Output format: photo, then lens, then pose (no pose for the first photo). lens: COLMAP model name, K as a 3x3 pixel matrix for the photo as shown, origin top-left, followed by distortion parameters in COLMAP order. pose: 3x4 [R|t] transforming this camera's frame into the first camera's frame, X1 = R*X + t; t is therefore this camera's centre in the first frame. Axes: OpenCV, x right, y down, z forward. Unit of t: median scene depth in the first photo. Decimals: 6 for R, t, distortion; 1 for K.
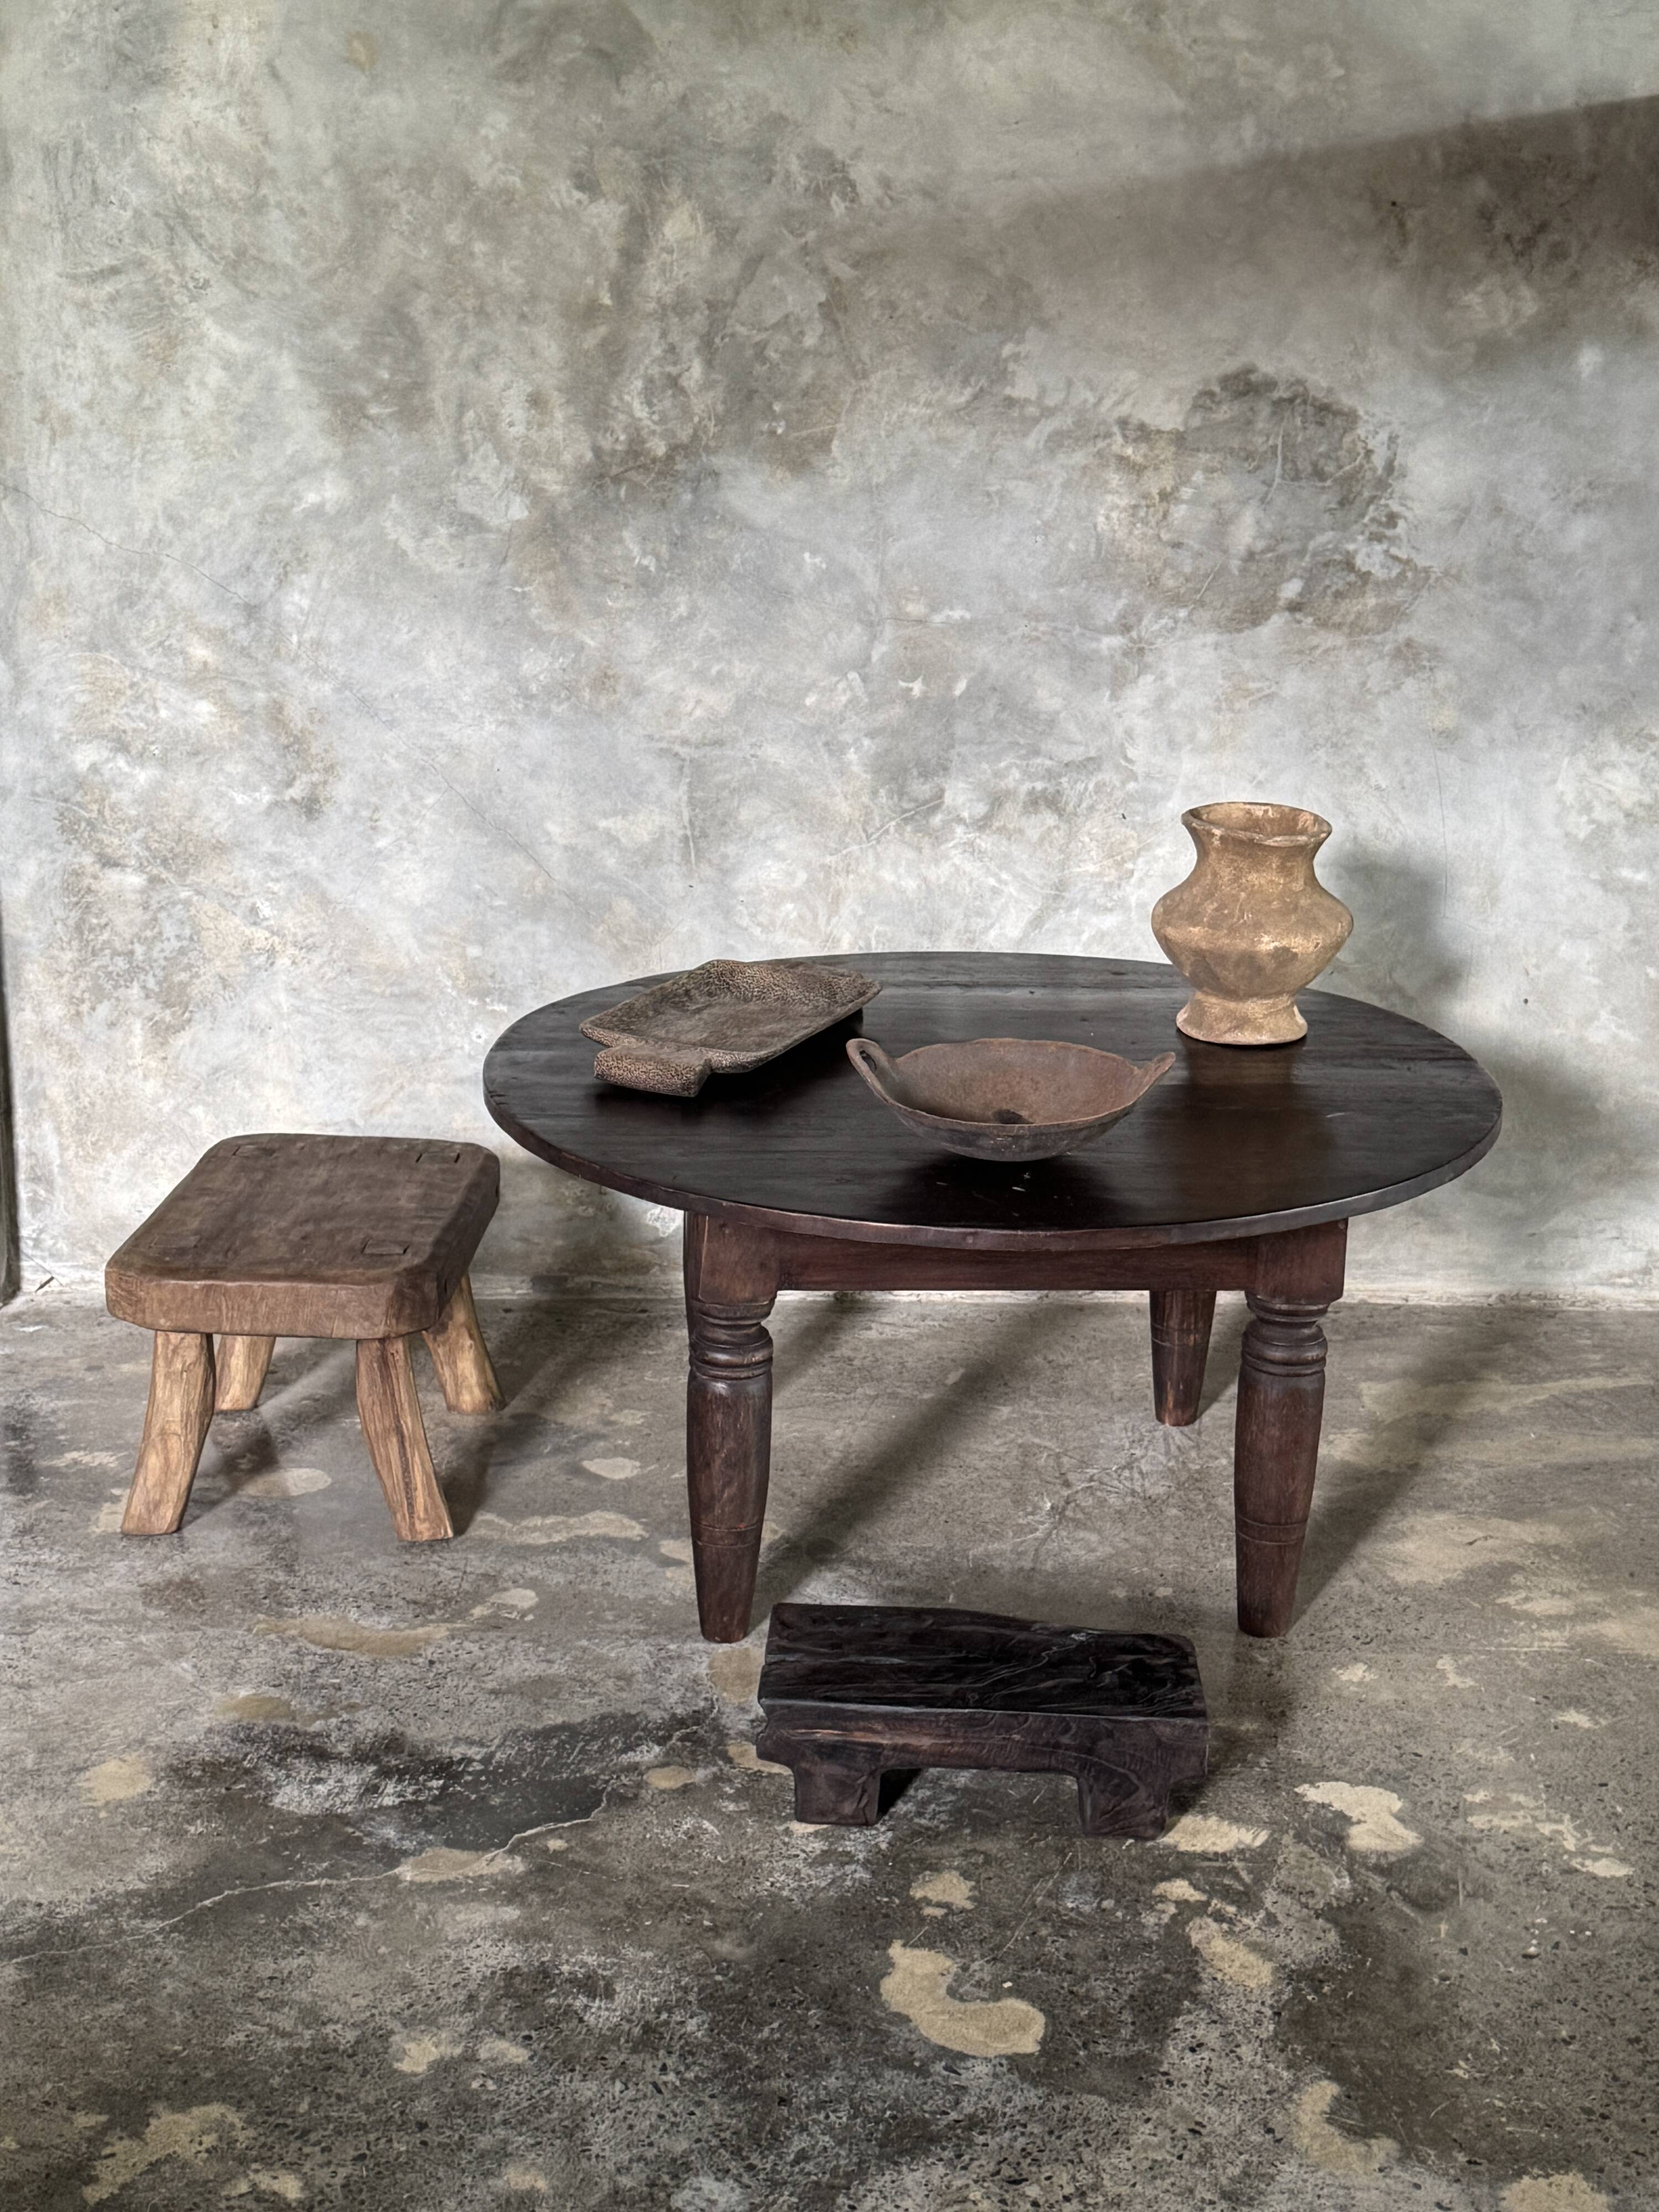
lens RADIAL K [[2972.6, 0, 817.0], [0, 2972.6, 1103.1], [0, 0, 1]] dist [0.128995, 0.000000]
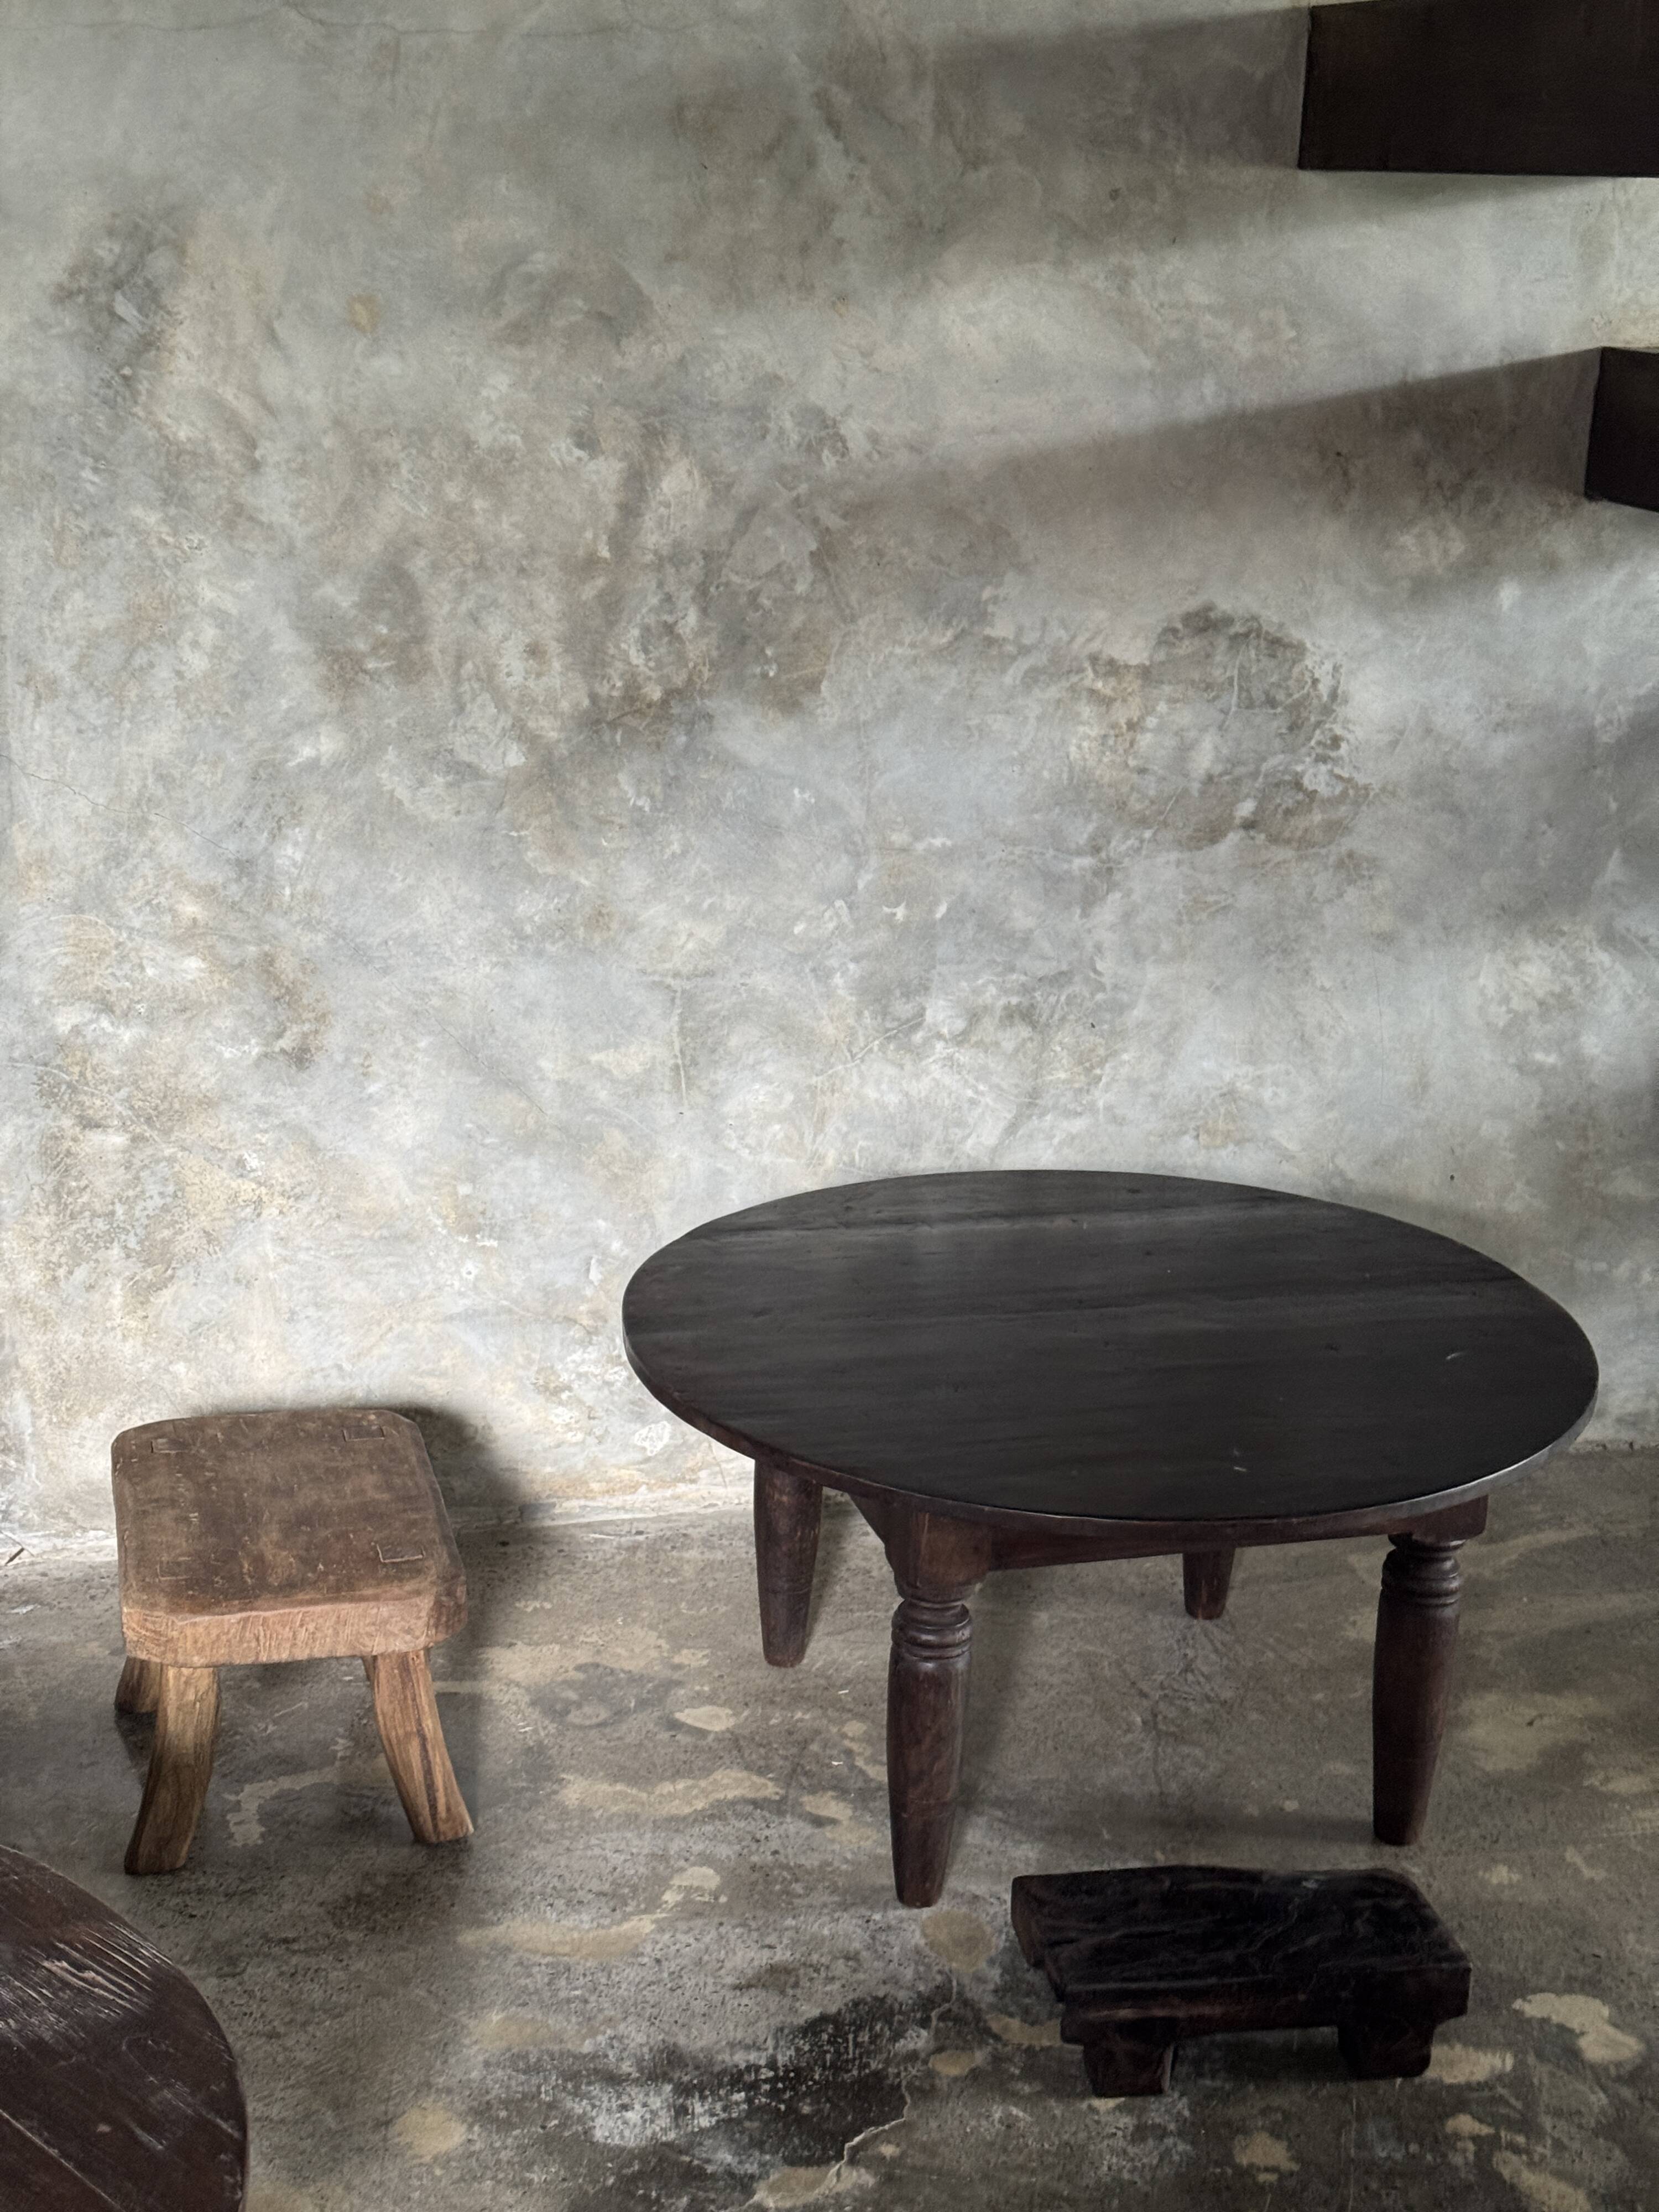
lens RADIAL K [[3115.6, 0, 806.6], [0, 3115.6, 1102.6], [0, 0, 1]] dist [0.126755, 0.000000]
pose [[0.974809, -0.054363, 0.216316, -0.237515], [0.051271, 0.998487, 0.019884, -0.098843], [-0.217070, -0.008292, 0.976121, -0.041398]]
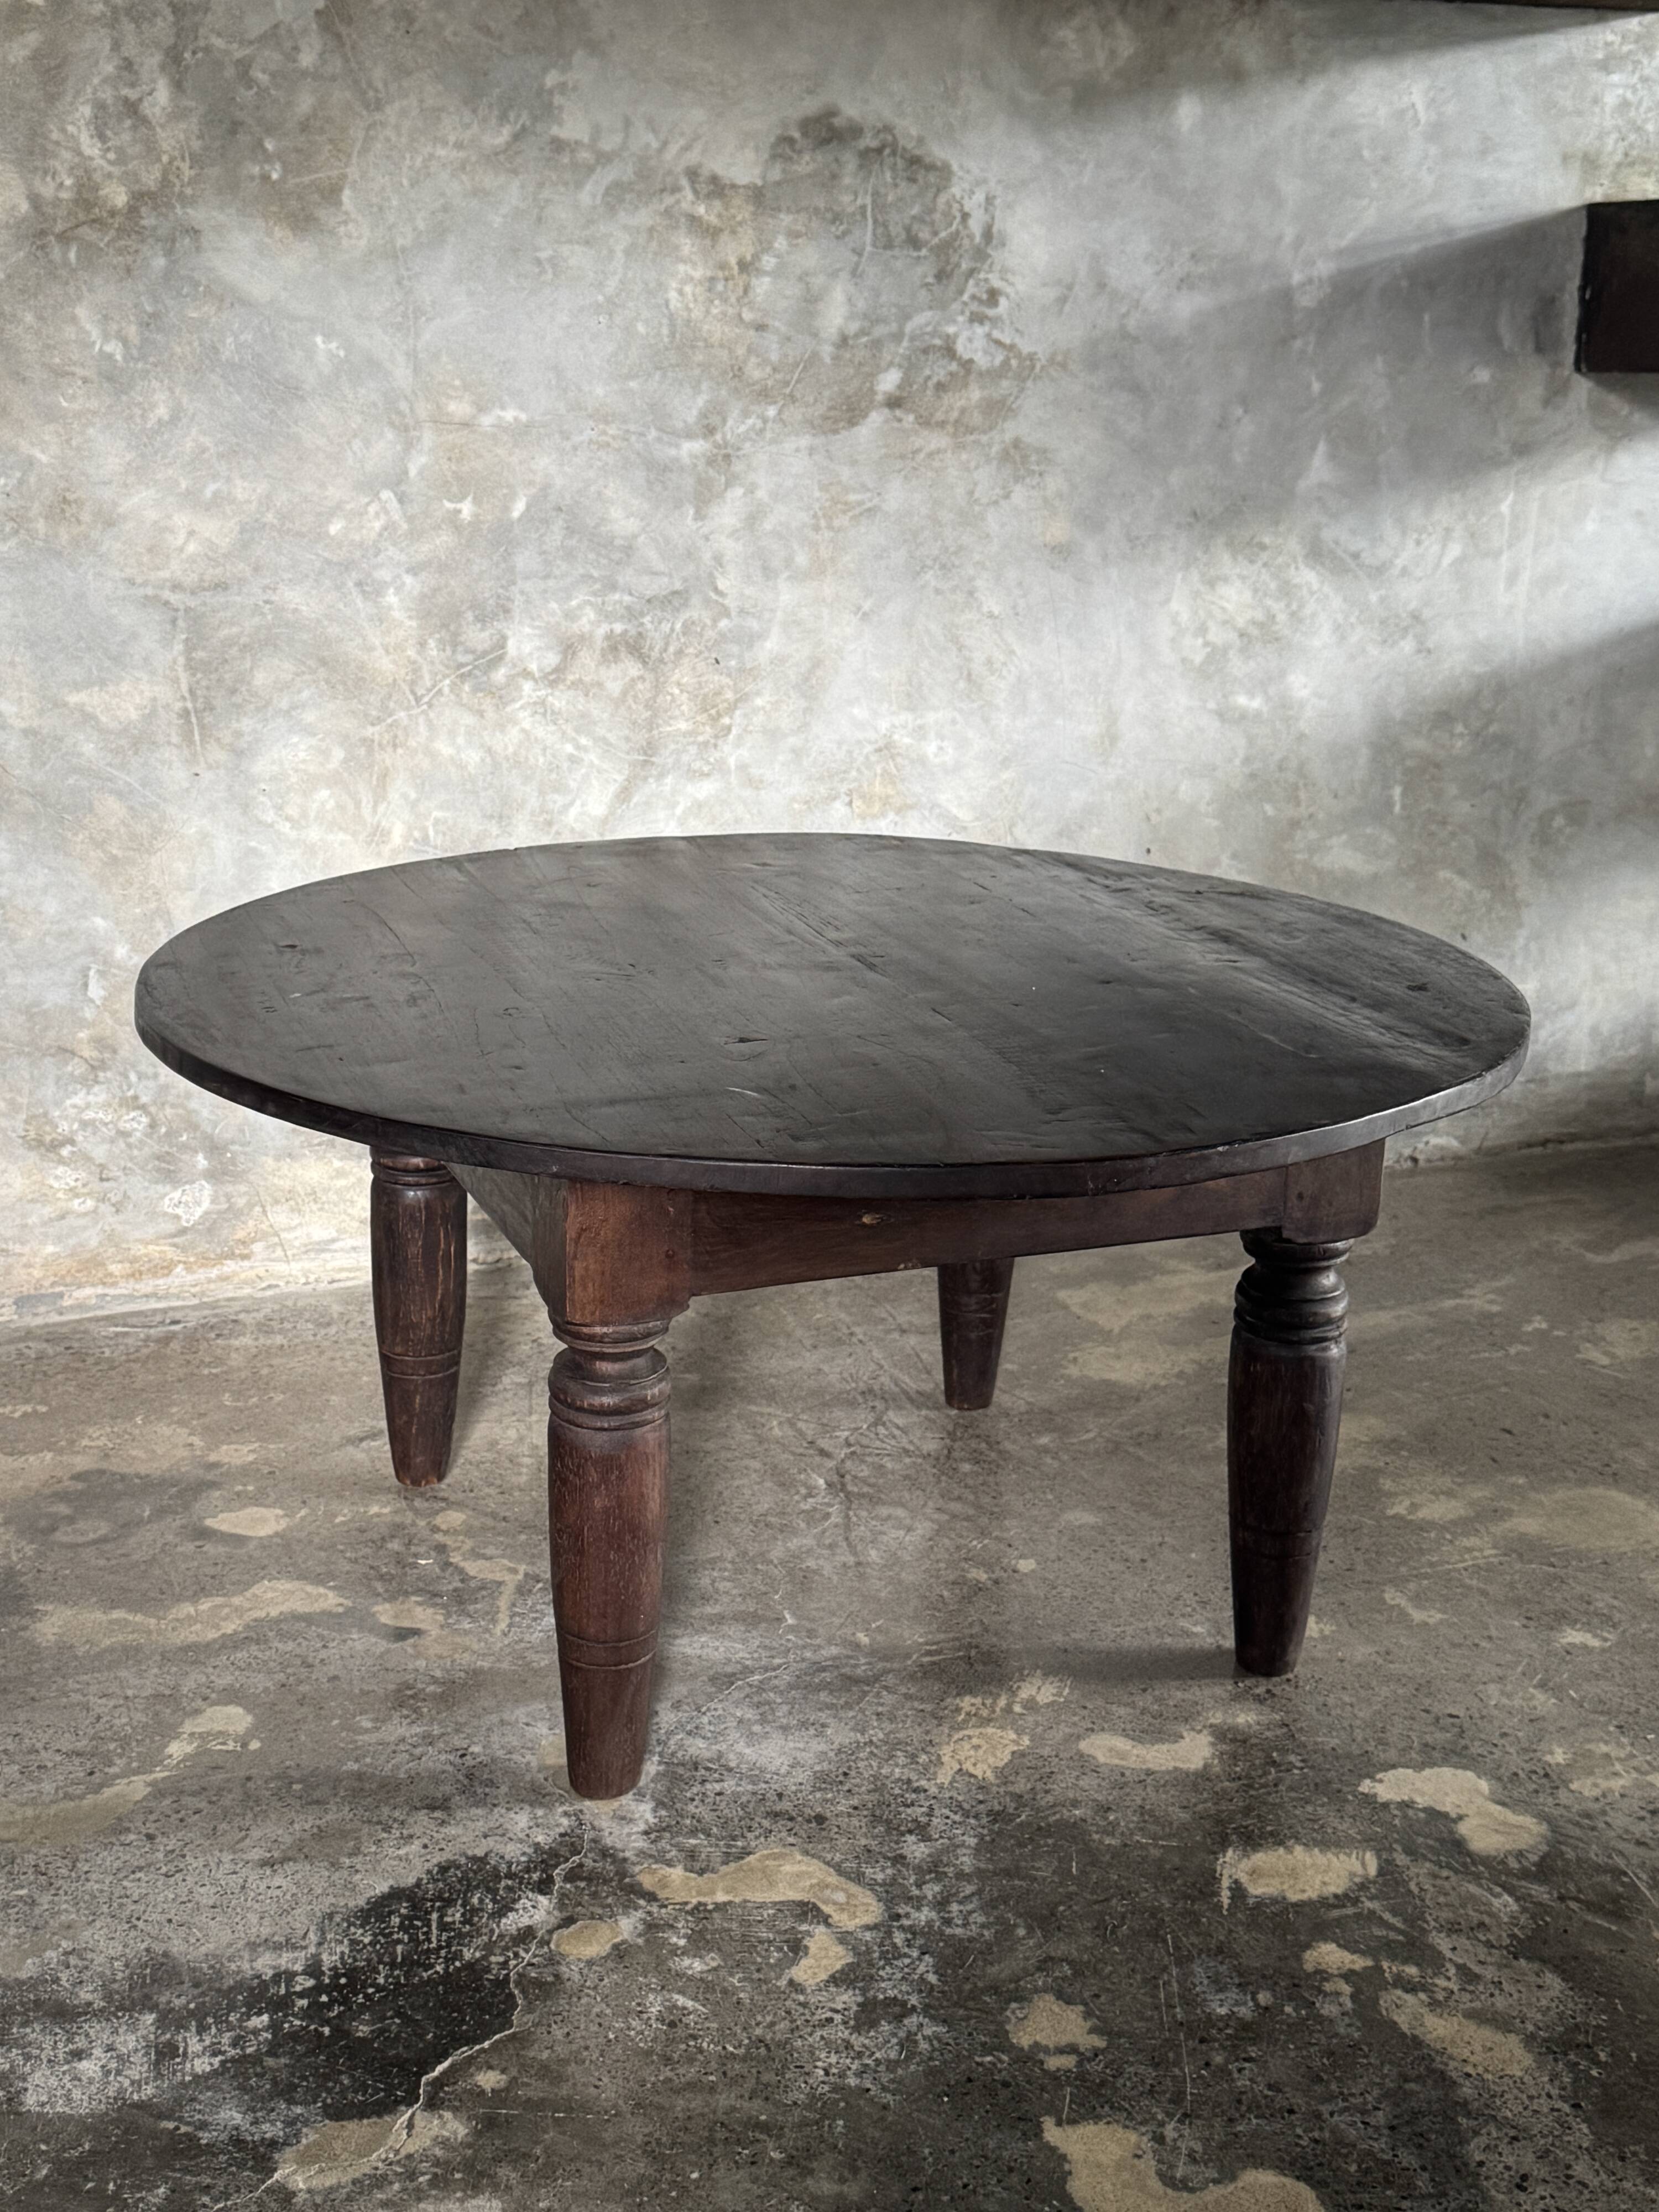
lens RADIAL K [[2713.0, 0, 813.6], [0, 2713.0, 1106.2], [0, 0, 1]] dist [0.115170, 0.000000]
pose [[0.935648, -0.101026, 0.338167, -0.147841], [0.101008, 0.994728, 0.017699, 0.018414], [-0.338173, 0.017598, 0.940920, 0.278188]]
